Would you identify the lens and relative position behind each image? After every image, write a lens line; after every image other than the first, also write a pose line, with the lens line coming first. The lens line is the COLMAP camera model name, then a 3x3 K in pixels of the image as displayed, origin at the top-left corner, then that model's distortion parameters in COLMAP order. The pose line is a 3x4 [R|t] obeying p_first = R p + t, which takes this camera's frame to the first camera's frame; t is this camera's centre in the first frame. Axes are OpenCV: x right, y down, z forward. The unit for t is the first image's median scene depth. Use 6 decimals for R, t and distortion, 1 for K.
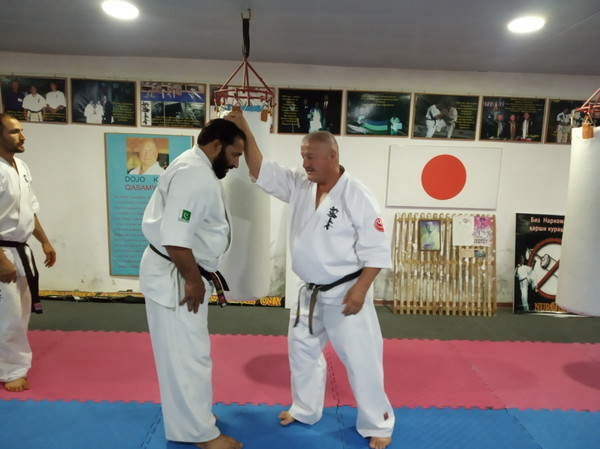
lens RADIAL K [[453.9, 0, 300.0], [0, 453.9, 224.5], [0, 0, 1]] dist [0.052214, -0.078735]
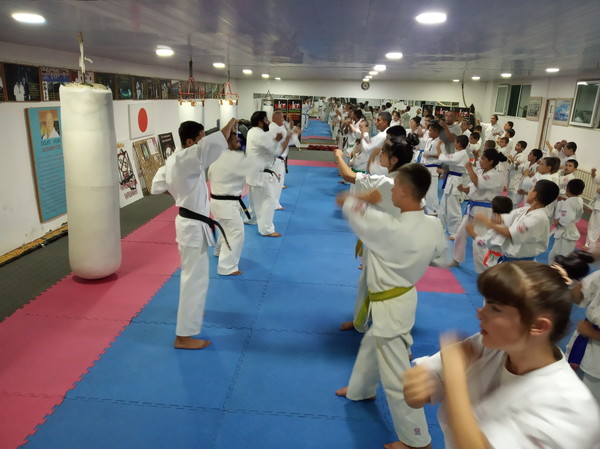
lens RADIAL K [[477.4, 0, 300.0], [0, 477.4, 224.5], [0, 0, 1]] dist [-0.010207, -0.005595]
pose [[0.101988, -0.295789, 0.949793, -1.653999], [0.113984, 0.951958, 0.284223, -0.182350], [-0.988234, 0.079274, 0.130804, 0.133903]]
